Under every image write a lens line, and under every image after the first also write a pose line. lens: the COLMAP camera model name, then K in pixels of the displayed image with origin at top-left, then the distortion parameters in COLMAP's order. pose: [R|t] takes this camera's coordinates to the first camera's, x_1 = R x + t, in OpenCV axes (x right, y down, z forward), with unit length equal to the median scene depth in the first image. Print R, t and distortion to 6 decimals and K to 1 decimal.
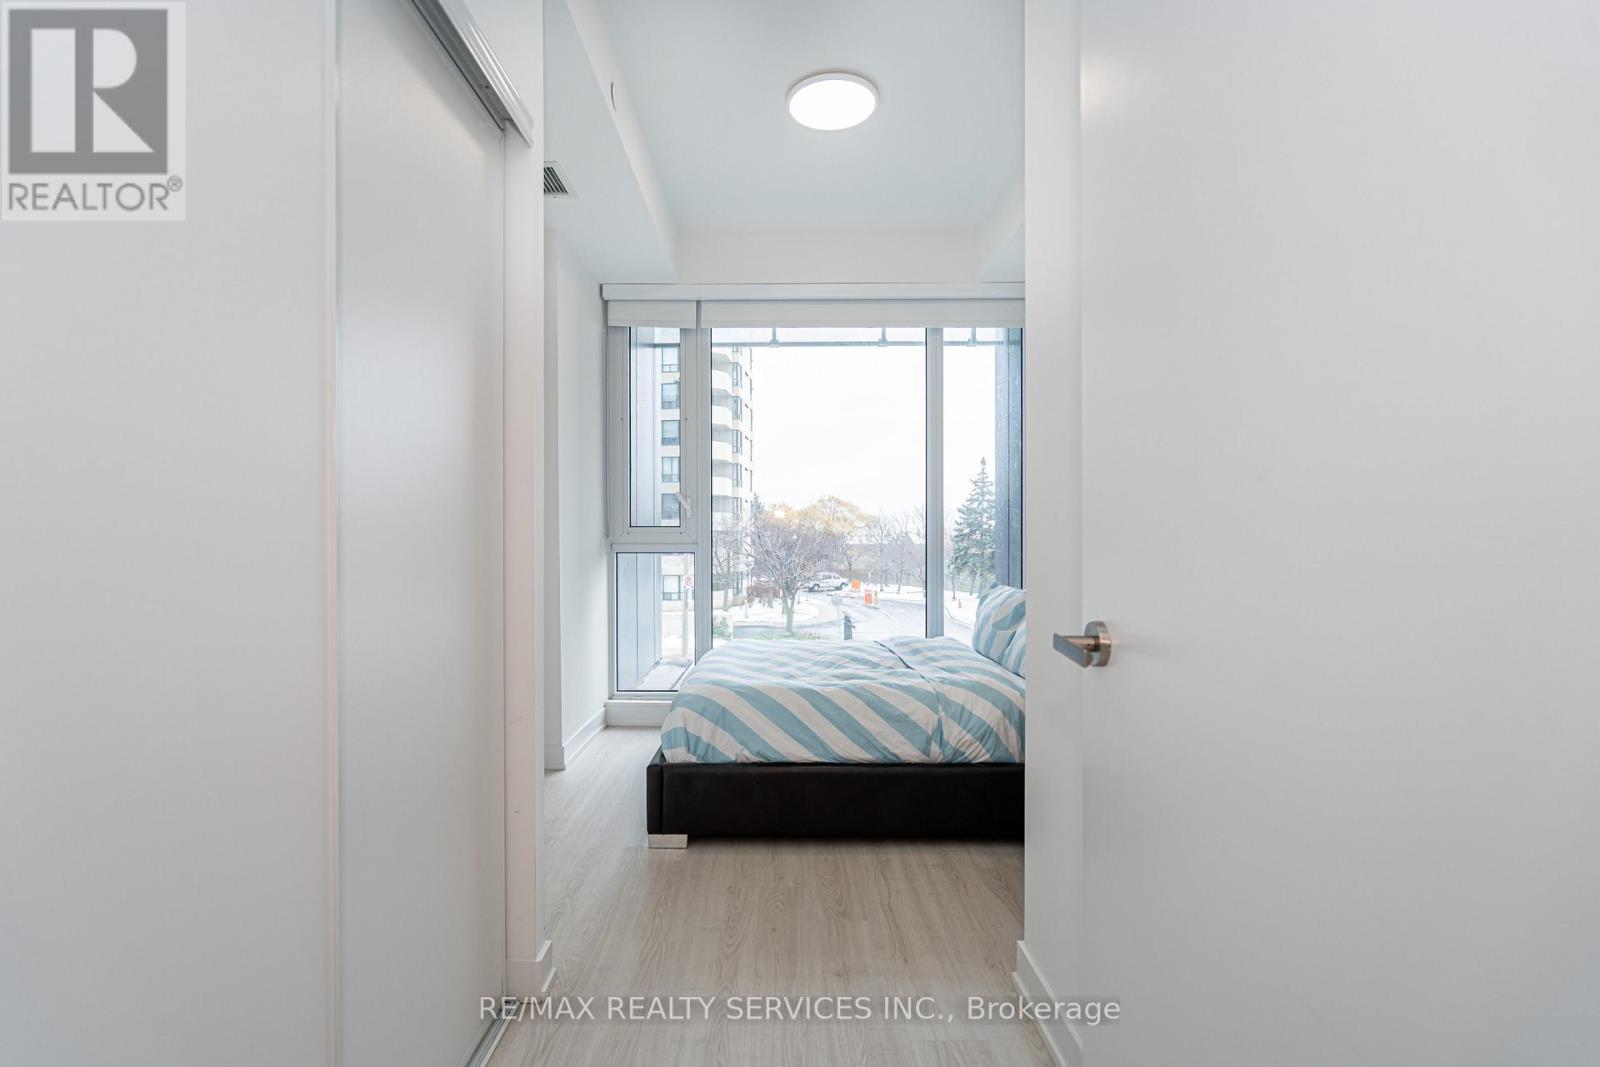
lens RADIAL K [[720.9, 0, 791.1], [0, 720.9, 530.9], [0, 0, 1]] dist [-0.004491, 0.001570]
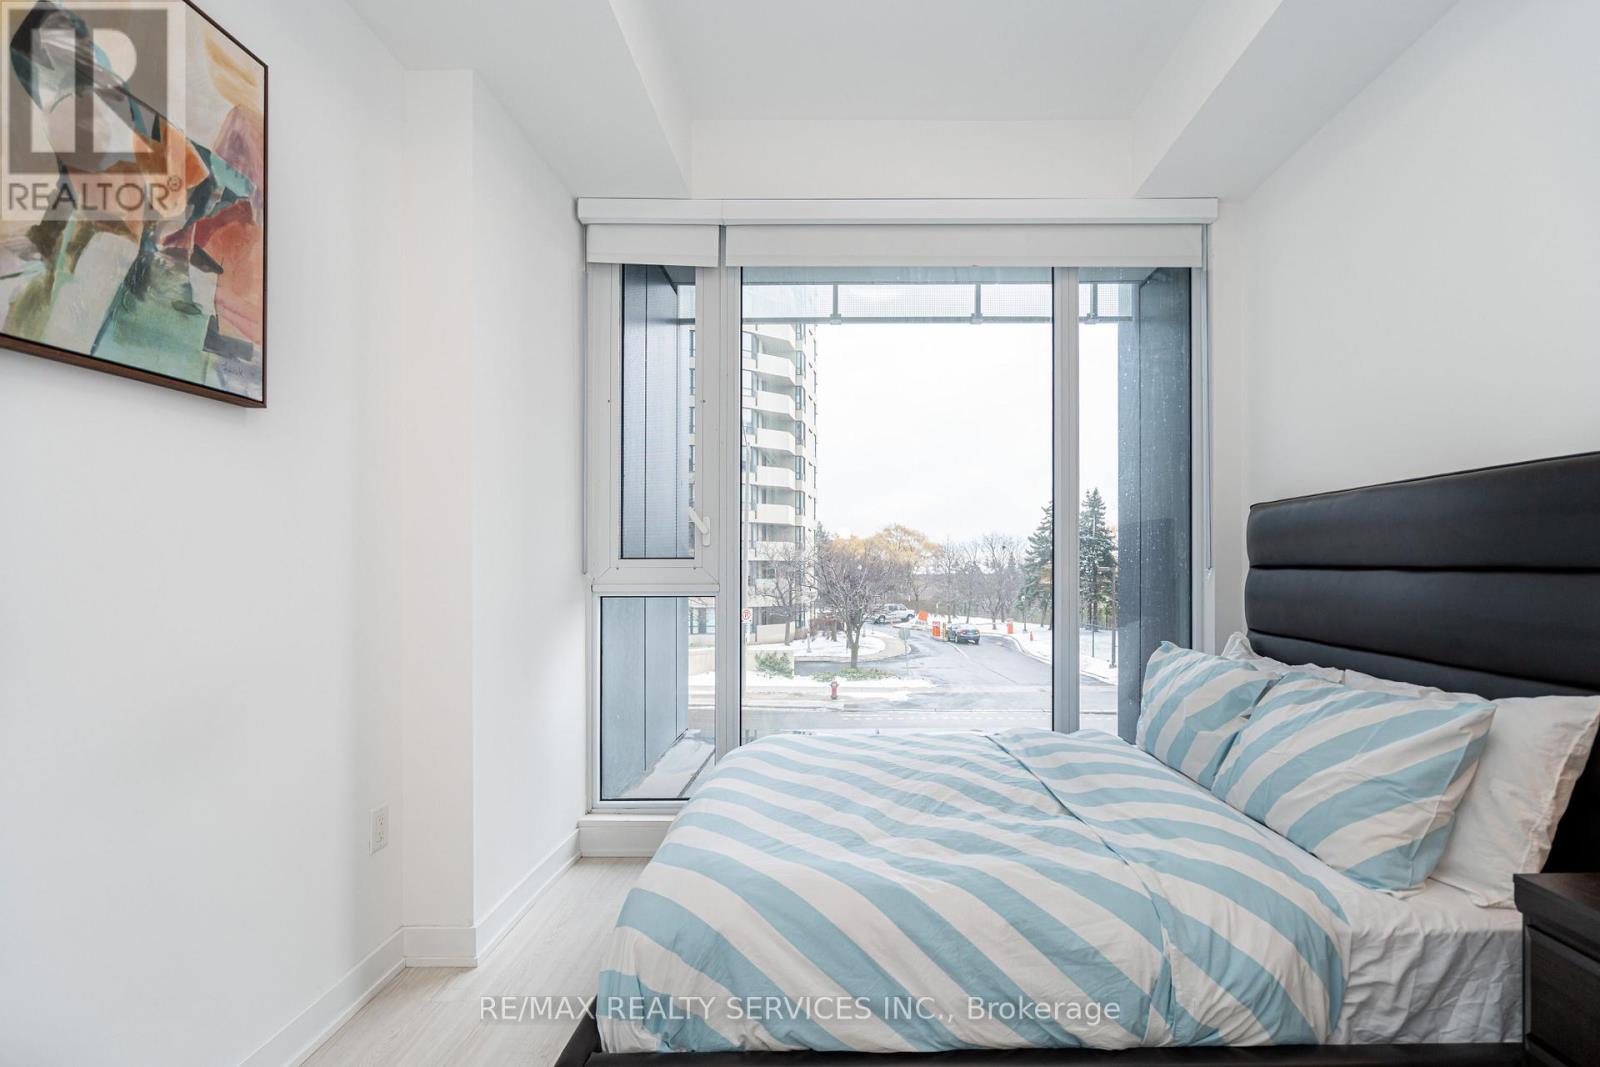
lens RADIAL K [[720.9, 0, 850.5], [0, 720.9, 532.4], [0, 0, 1]] dist [-0.004491, 0.001570]
pose [[0.999970, -0.000007, -0.007775, -0.000477], [-0.000296, 0.999241, -0.038962, -0.003351], [0.007770, 0.038963, 0.999210, 0.316671]]
